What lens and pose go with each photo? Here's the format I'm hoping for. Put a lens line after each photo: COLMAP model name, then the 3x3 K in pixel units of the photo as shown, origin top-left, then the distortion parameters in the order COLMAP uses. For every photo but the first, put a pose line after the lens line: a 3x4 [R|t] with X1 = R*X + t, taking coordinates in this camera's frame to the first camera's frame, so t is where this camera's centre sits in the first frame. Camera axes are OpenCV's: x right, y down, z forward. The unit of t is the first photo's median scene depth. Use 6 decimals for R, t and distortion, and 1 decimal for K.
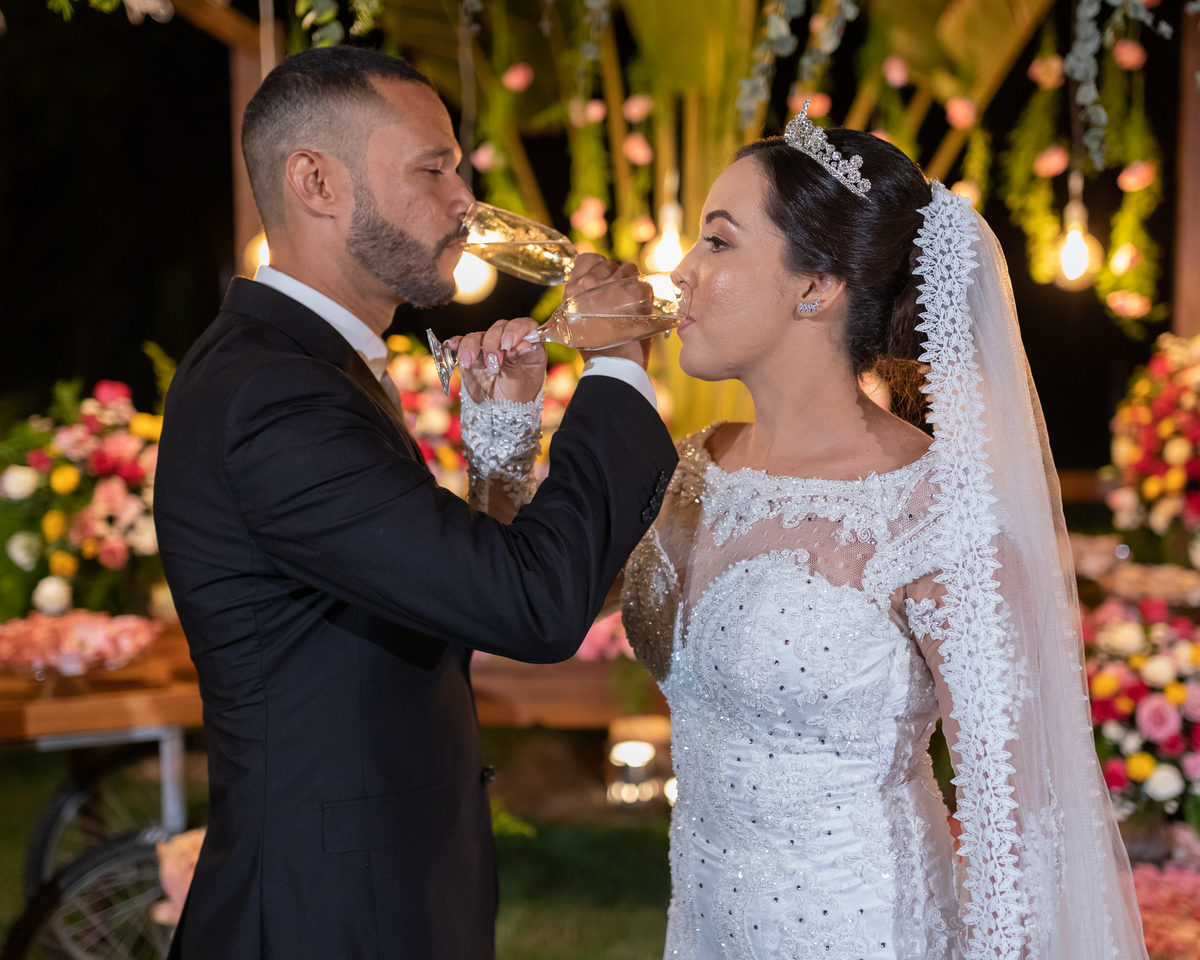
lens RADIAL K [[1570.4, 0, 612.9], [0, 1570.4, 480.1], [0, 0, 1]] dist [0.008916, 0.009459]
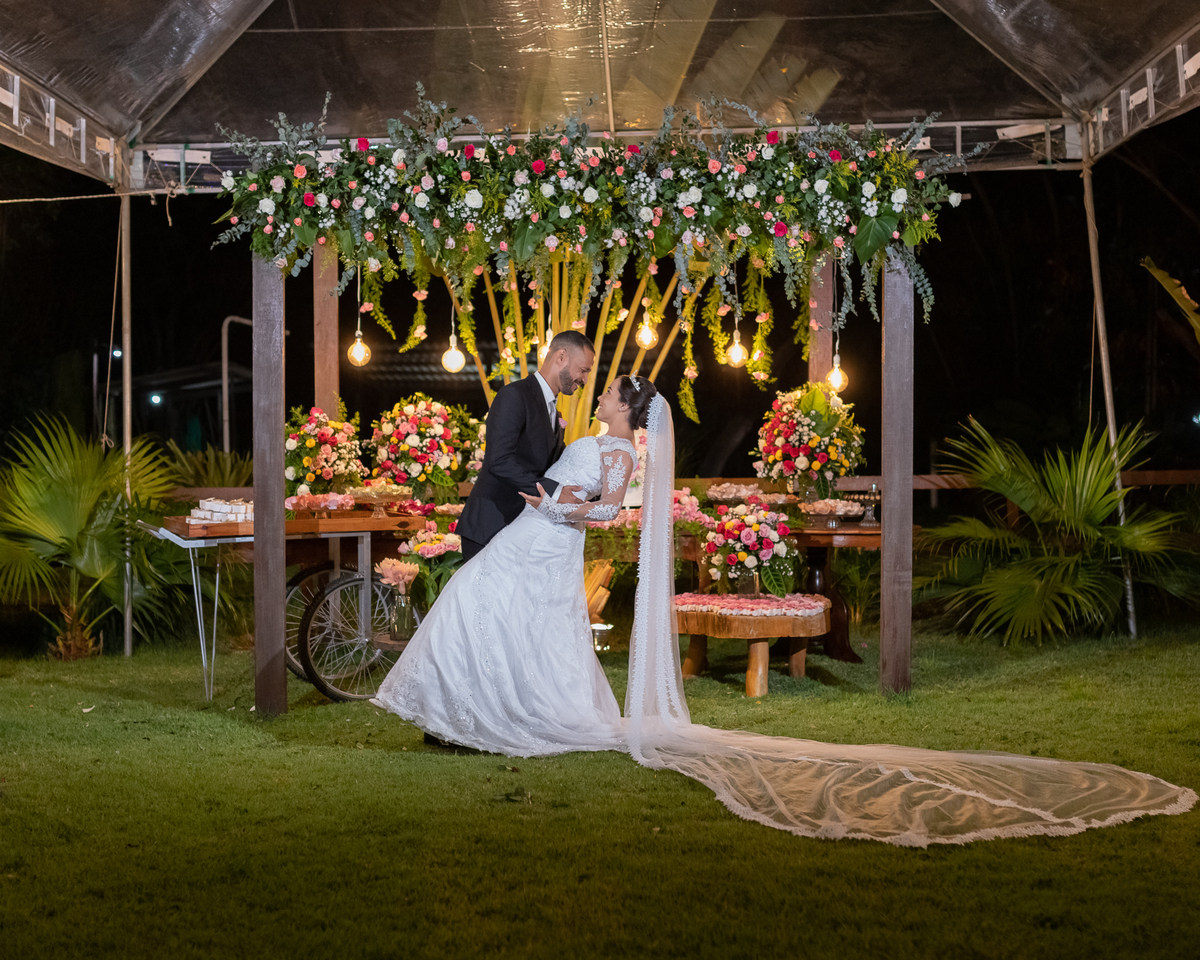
lens RADIAL K [[1765.2, 0, 600.0], [0, 1765.2, 480.0], [0, 0, 1]] dist [0.019873, 0.062278]
pose [[0.995963, -0.003387, 0.089695, -0.116321], [0.009142, 0.997919, -0.063827, 0.192199], [-0.089292, 0.064389, 0.993922, -1.444131]]
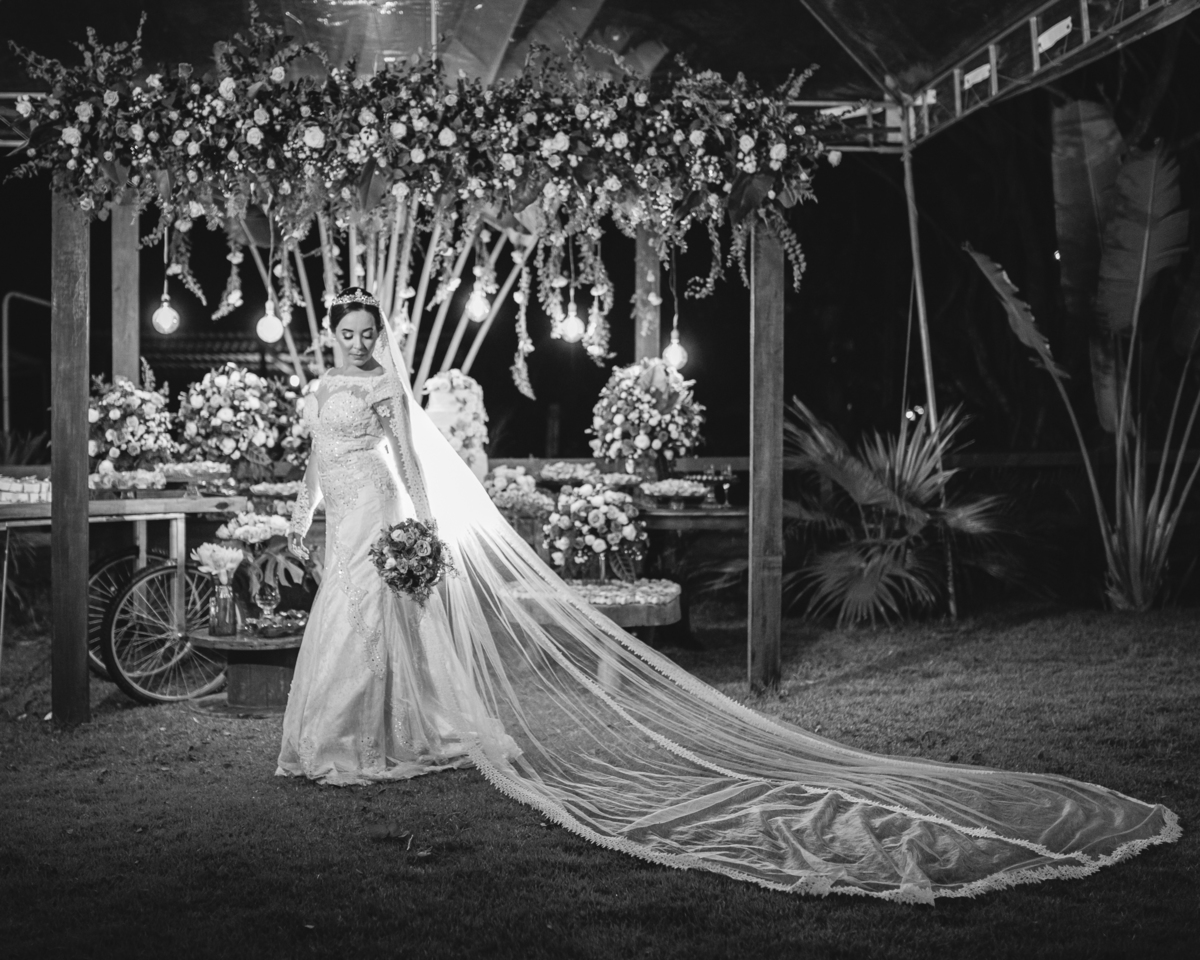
lens RADIAL K [[1602.7, 0, 597.8], [0, 1602.7, 455.6], [0, 0, 1]] dist [0.010978, 0.024721]
pose [[0.971485, 0.002407, 0.237090, -0.179608], [0.014247, 0.997549, -0.068504, 0.178046], [-0.236673, 0.069928, 0.969070, -1.080547]]
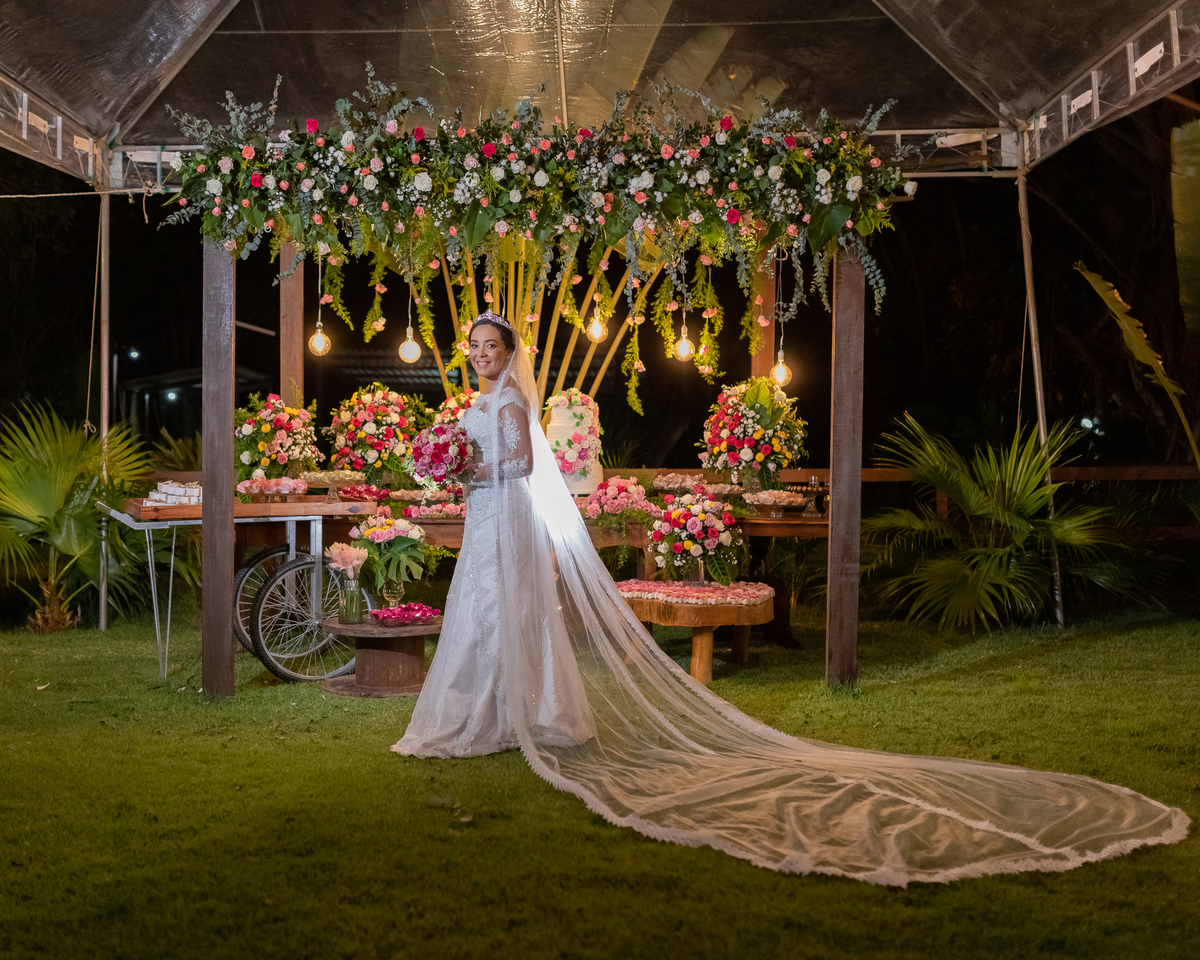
lens RADIAL K [[1494.5, 0, 525.8], [0, 1494.5, 490.0], [0, 0, 1]] dist [0.015366, 0.025225]
pose [[0.997606, 0.008099, 0.068681, -0.077481], [-0.004551, 0.998654, -0.051658, 0.177204], [-0.069007, 0.051222, 0.996300, -1.137853]]
